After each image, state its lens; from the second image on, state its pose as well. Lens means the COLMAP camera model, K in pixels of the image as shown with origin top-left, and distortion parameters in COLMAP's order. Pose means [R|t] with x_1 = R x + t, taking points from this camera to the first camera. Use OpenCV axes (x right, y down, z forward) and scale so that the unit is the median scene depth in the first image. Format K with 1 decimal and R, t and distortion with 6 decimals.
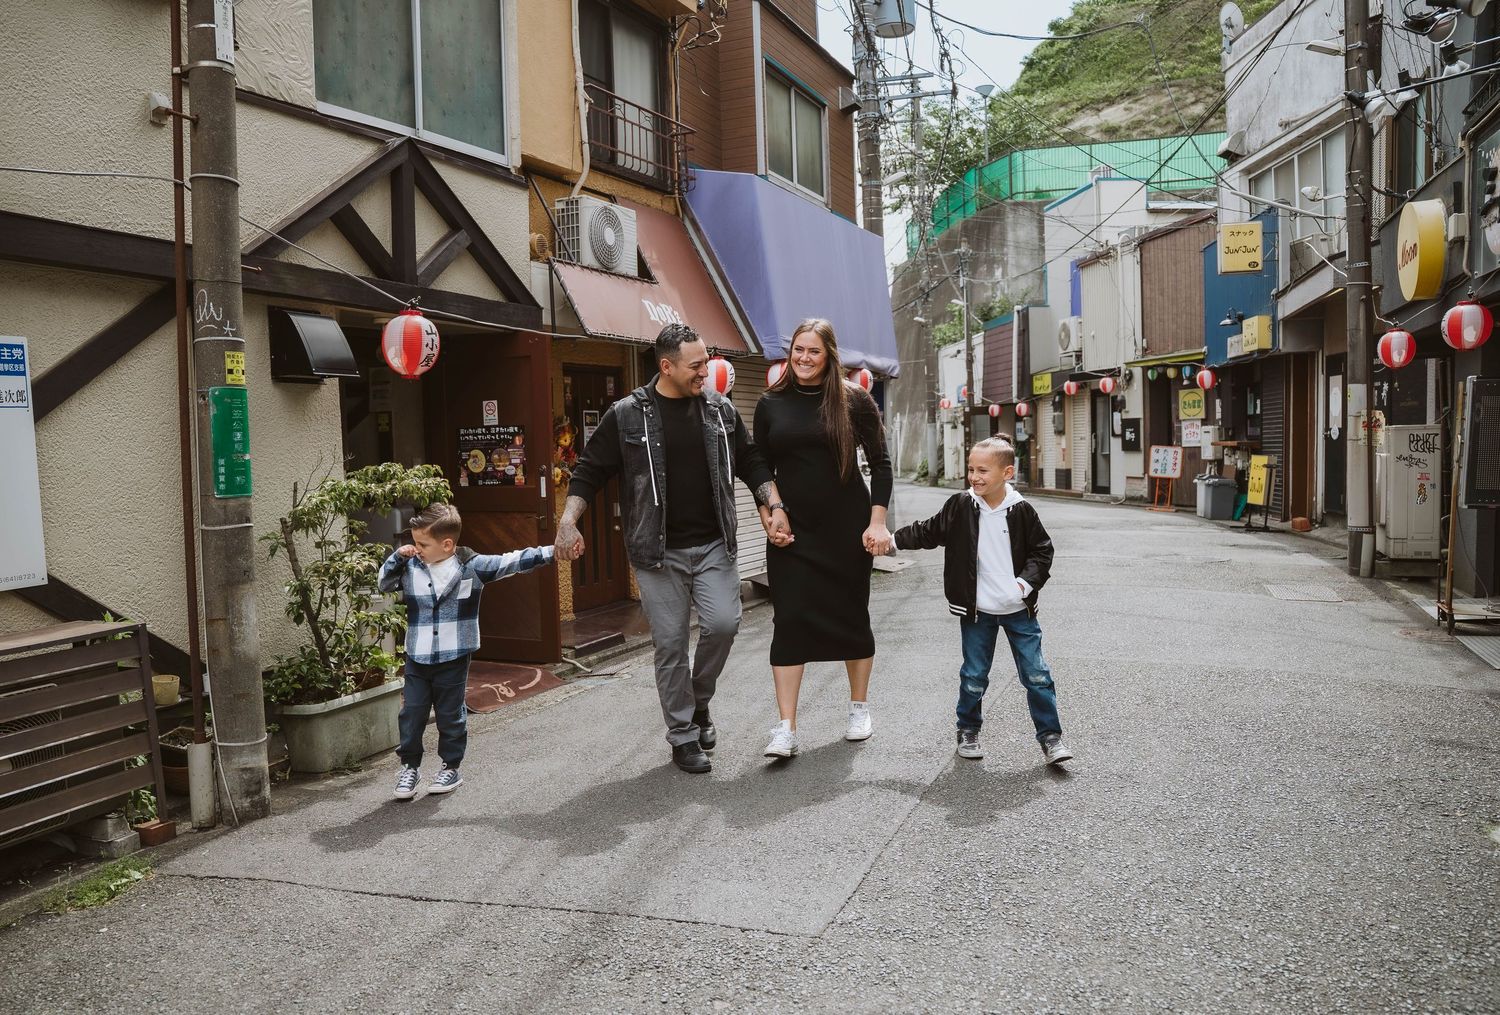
lens RADIAL K [[1109.5, 0, 707.0], [0, 1109.5, 538.9], [0, 0, 1]] dist [-0.136886, 0.103103]
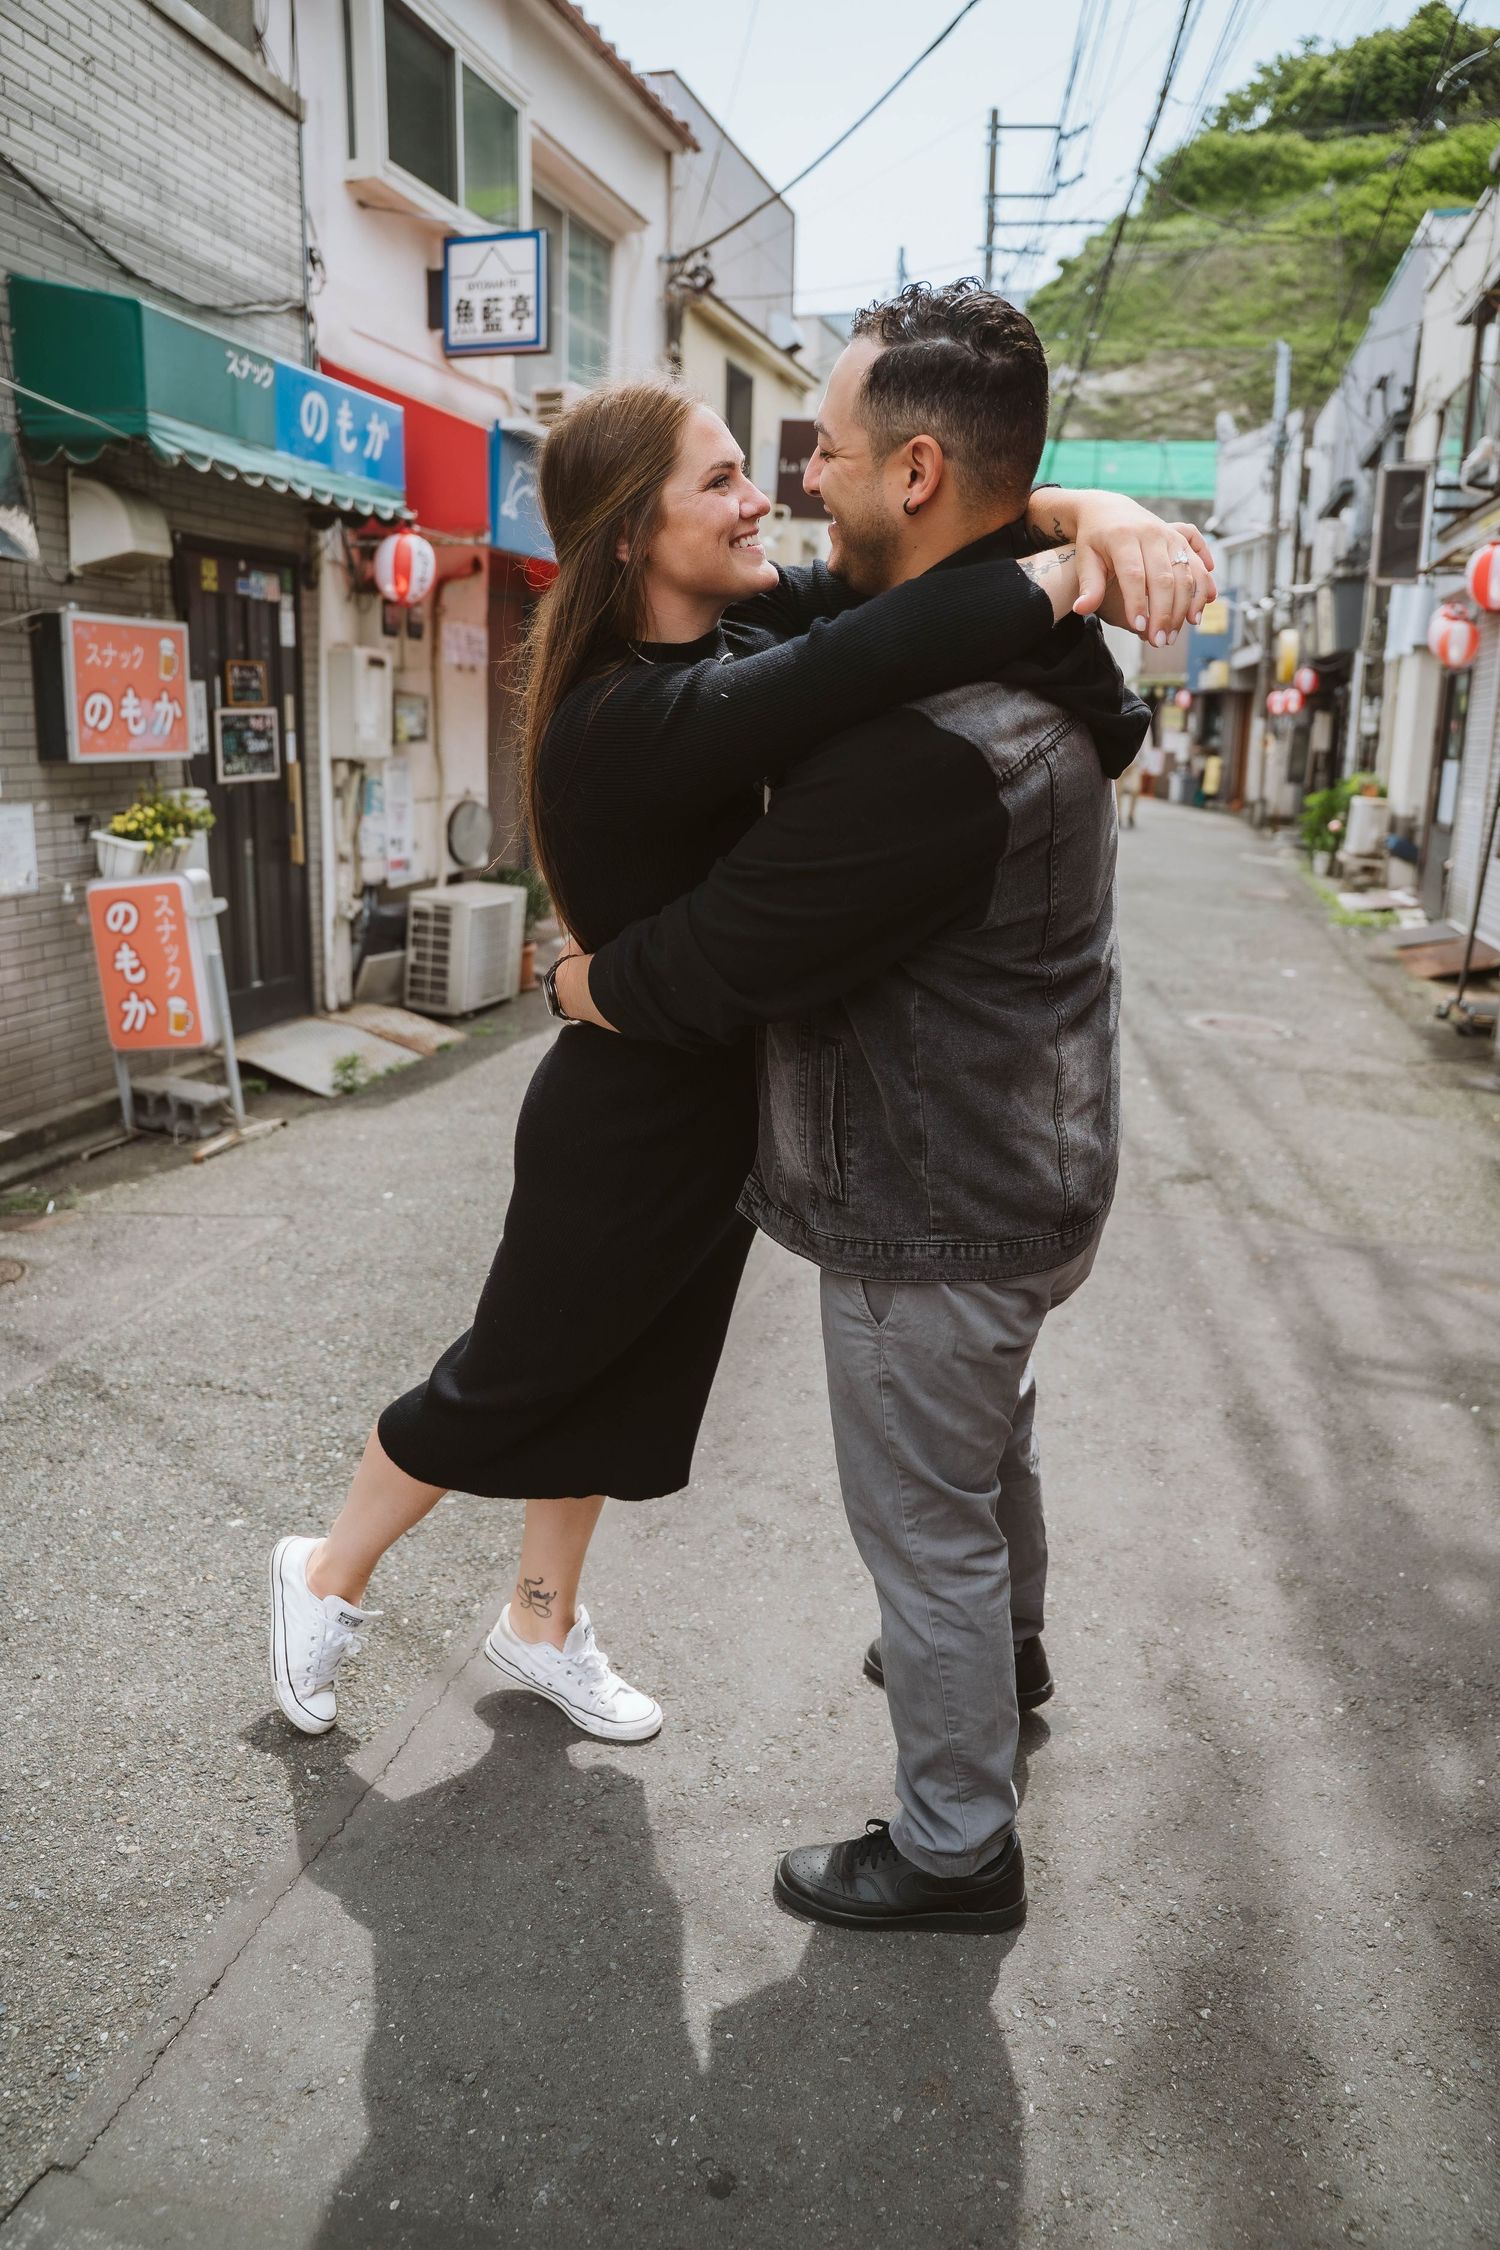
lens RADIAL K [[1544.1, 0, 743.2], [0, 1544.1, 1133.9], [0, 0, 1]] dist [-0.139737, 0.105868]
pose [[0.987164, 0.008201, 0.159502, -0.666379], [-0.036486, 0.983852, 0.175227, 0.130641], [-0.155489, -0.178798, 0.971522, -1.490273]]
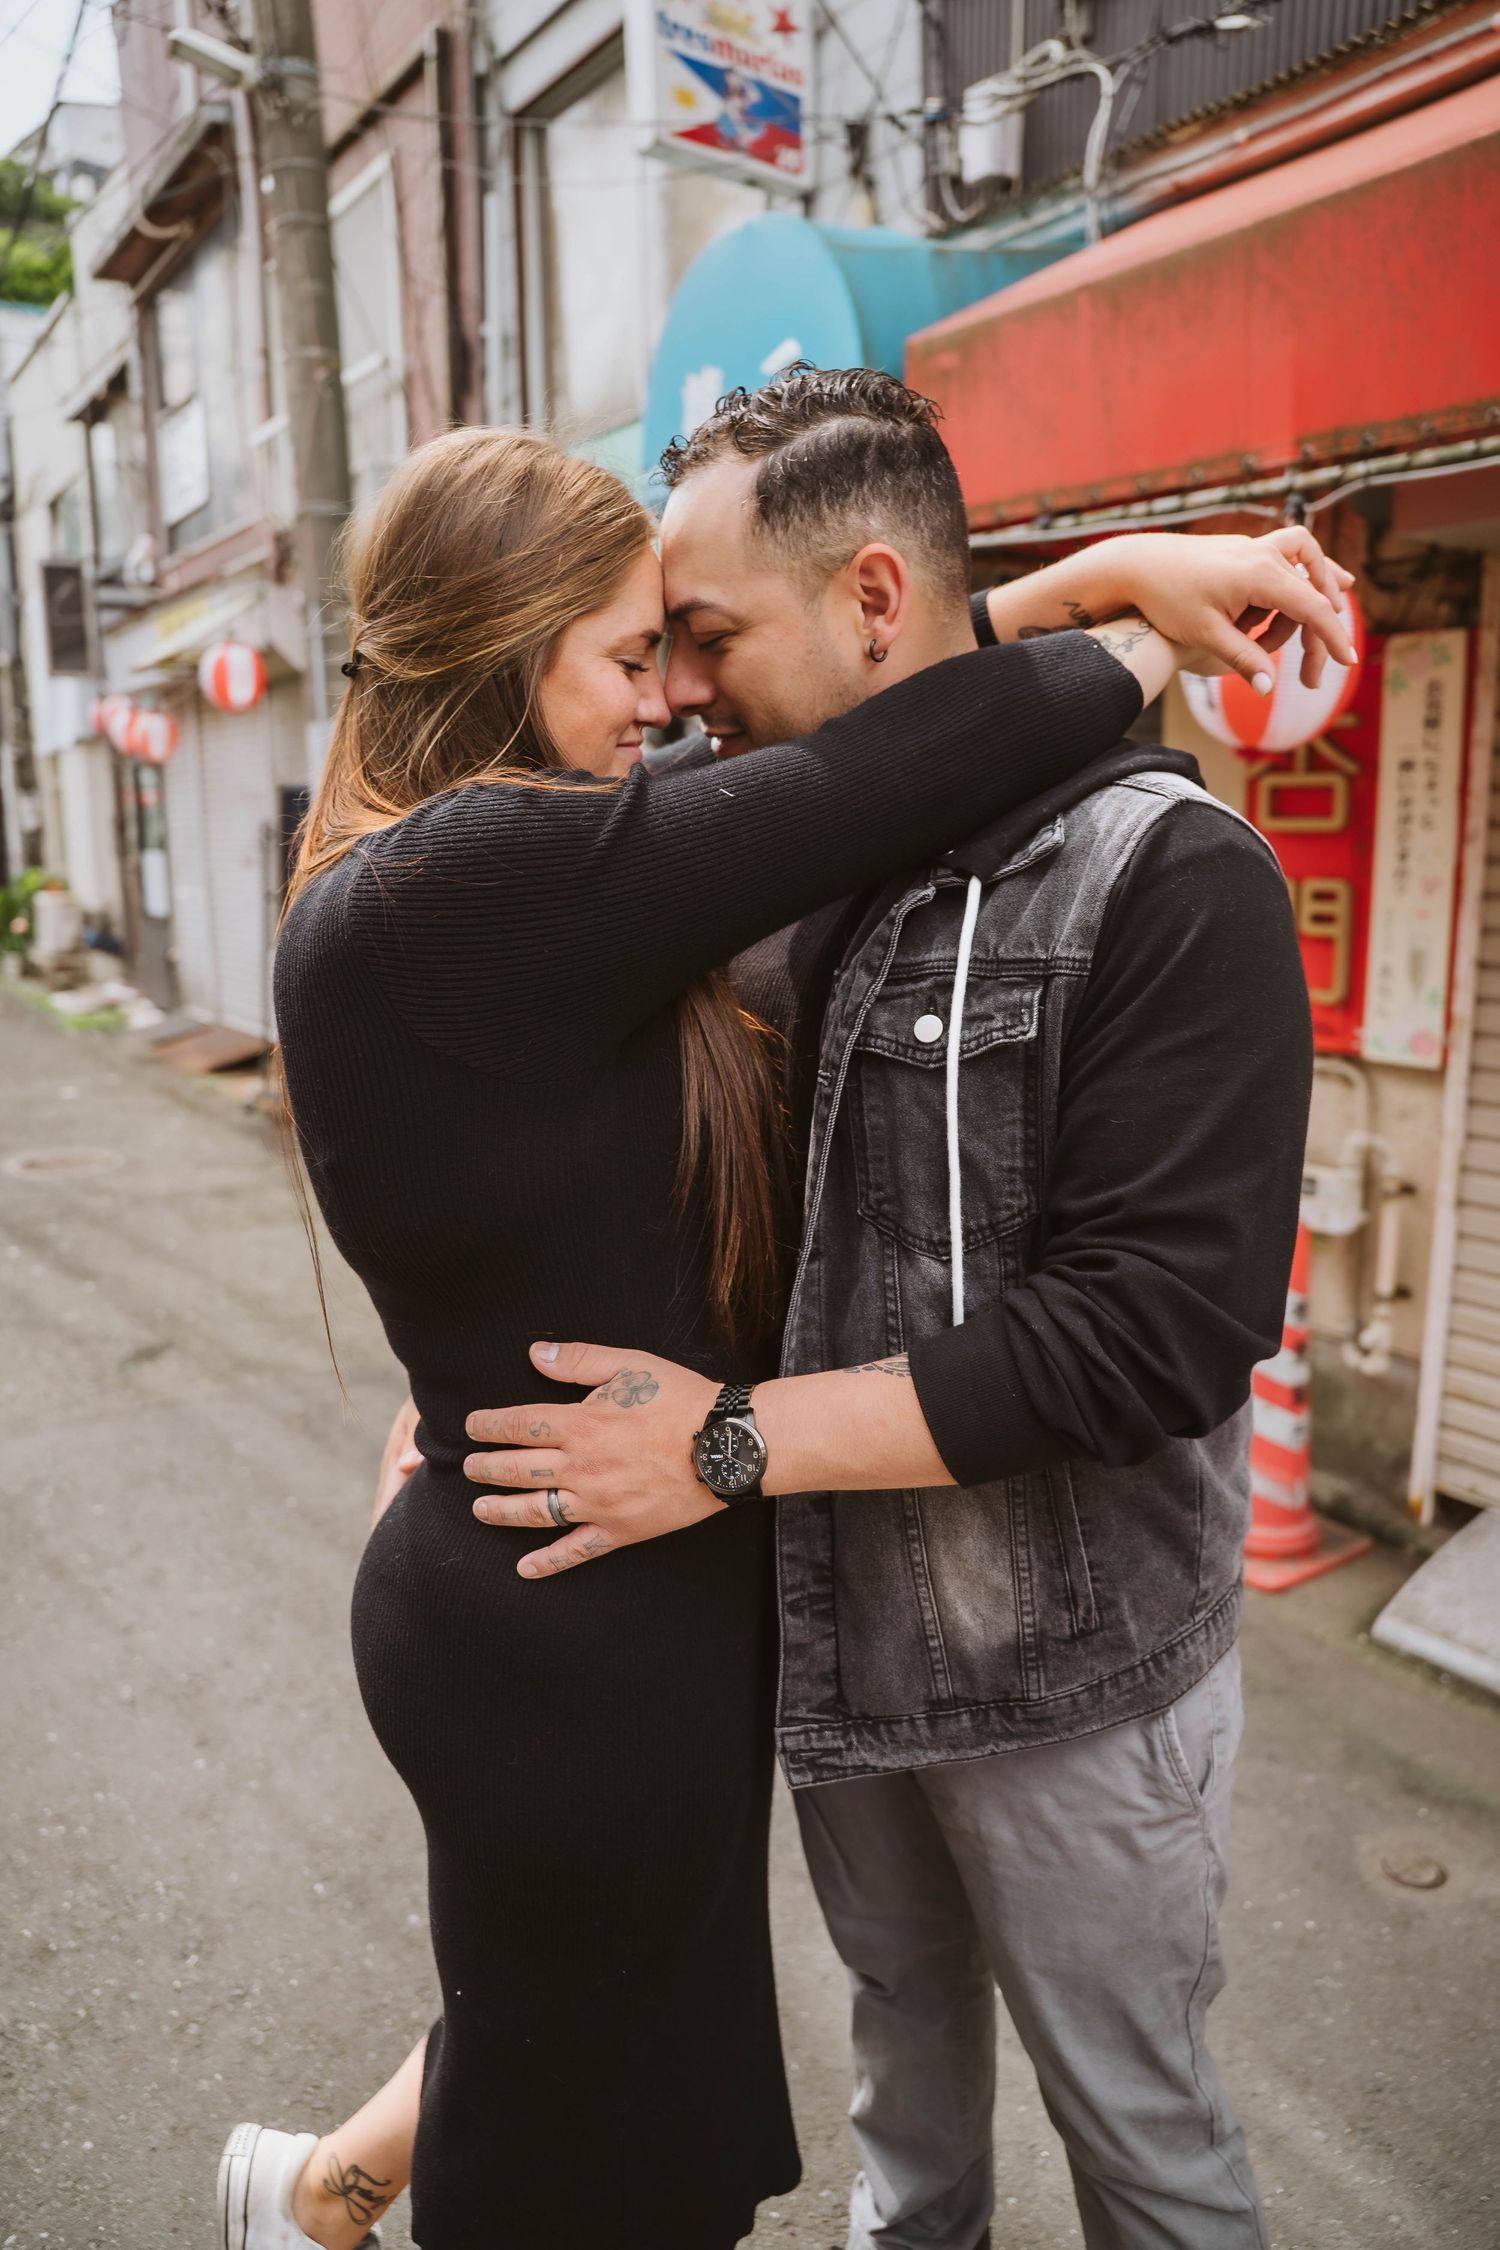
lens RADIAL K [[1544.1, 0, 743.2], [0, 1544.1, 1133.9], [0, 0, 1]] dist [-0.139737, 0.105868]
pose [[0.531817, -0.151727, 0.833157, -0.710691], [0.067336, 0.988280, 0.136995, 0.114119], [-0.844178, -0.016754, 0.535801, -1.408728]]
